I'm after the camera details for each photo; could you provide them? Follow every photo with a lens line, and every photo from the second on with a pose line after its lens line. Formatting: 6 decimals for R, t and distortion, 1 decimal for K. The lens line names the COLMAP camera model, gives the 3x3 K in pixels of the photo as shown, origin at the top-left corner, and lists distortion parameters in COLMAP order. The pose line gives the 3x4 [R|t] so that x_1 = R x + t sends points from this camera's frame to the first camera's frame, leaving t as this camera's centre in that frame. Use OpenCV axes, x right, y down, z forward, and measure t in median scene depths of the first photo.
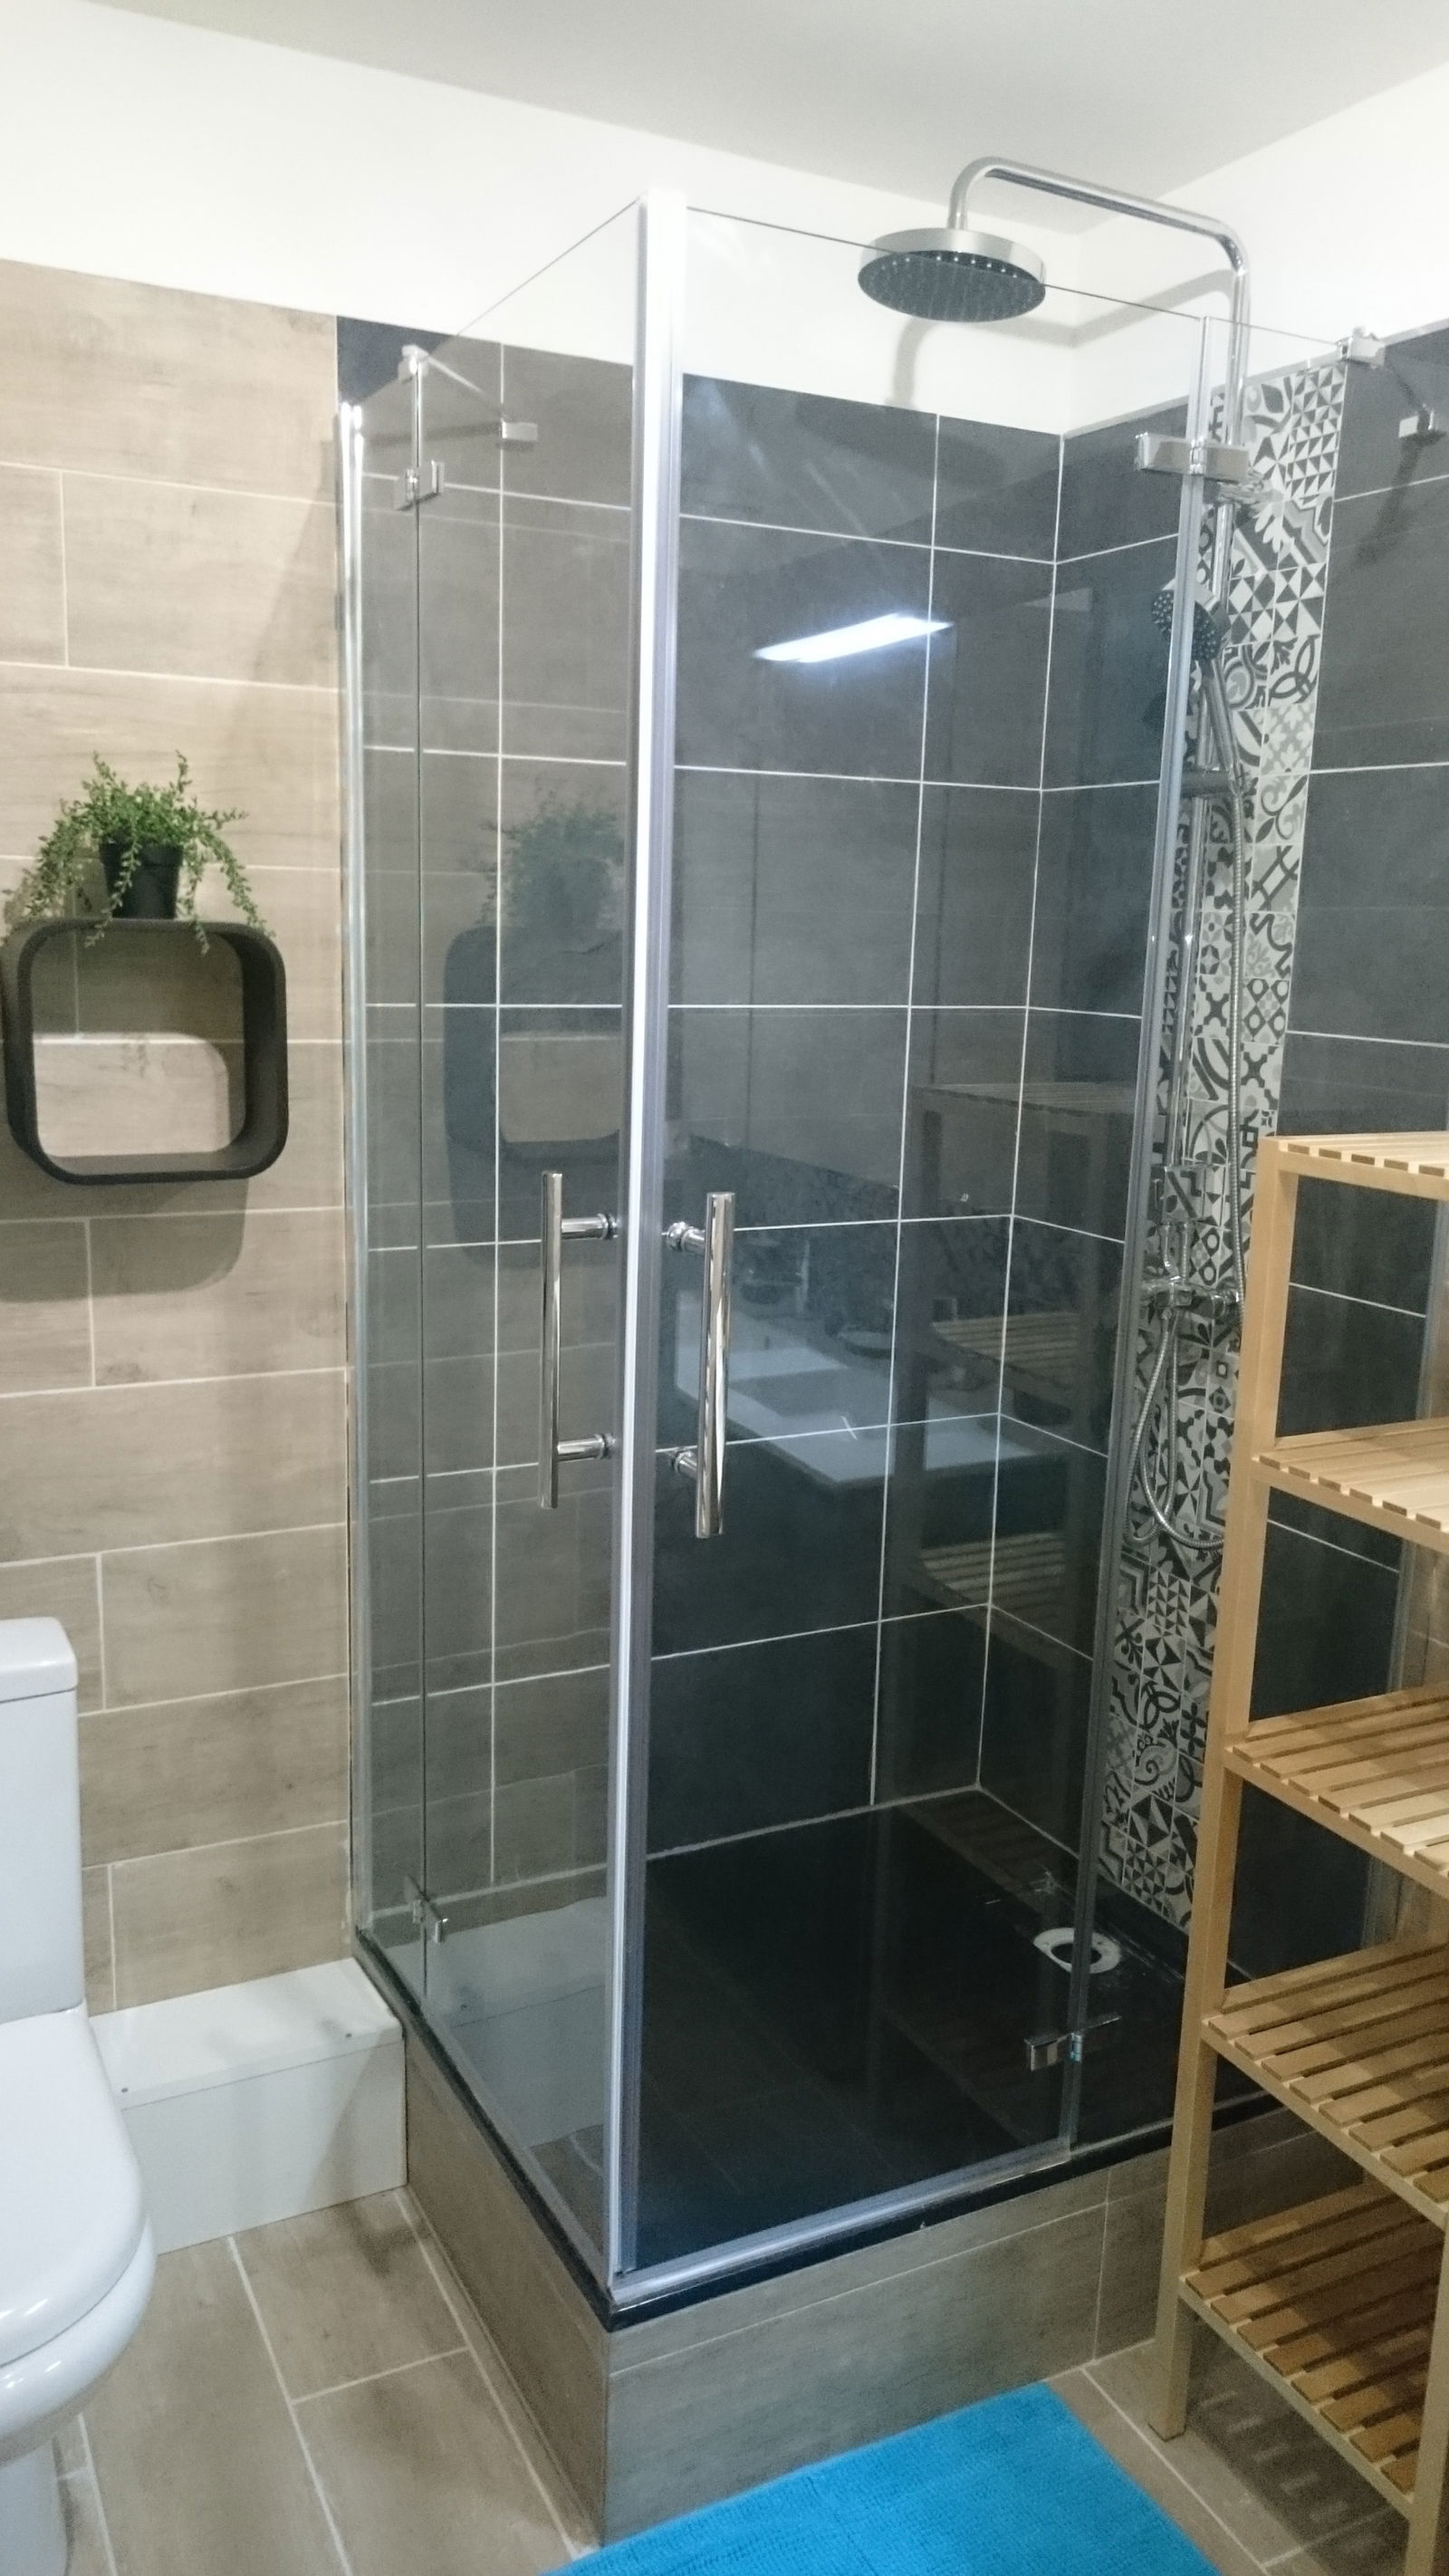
lens RADIAL K [[1900.4, 0, 724.5], [0, 1900.4, 1288.0], [0, 0, 1]] dist [0.020375, 0.000169]
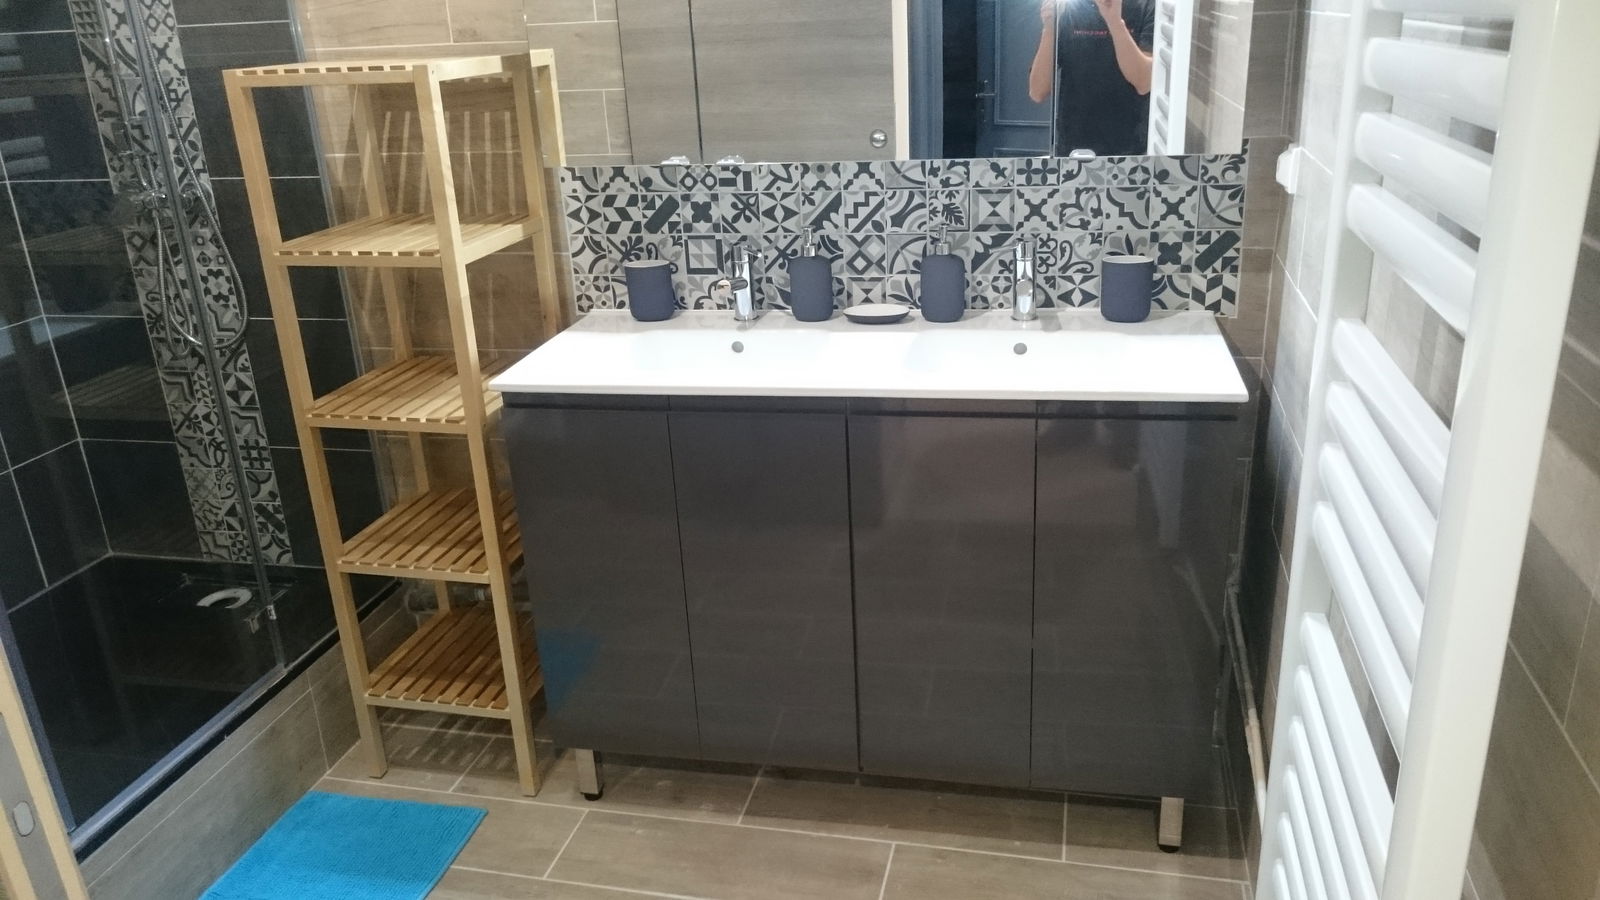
lens RADIAL K [[1233.8, 0, 800.0], [0, 1233.8, 450.0], [0, 0, 1]] dist [-0.000078, -0.006664]
pose [[0.641463, -0.319407, 0.697499, -0.218132], [0.214912, 0.947616, 0.236297, 0.076138], [-0.736436, -0.001674, 0.676505, -0.120401]]
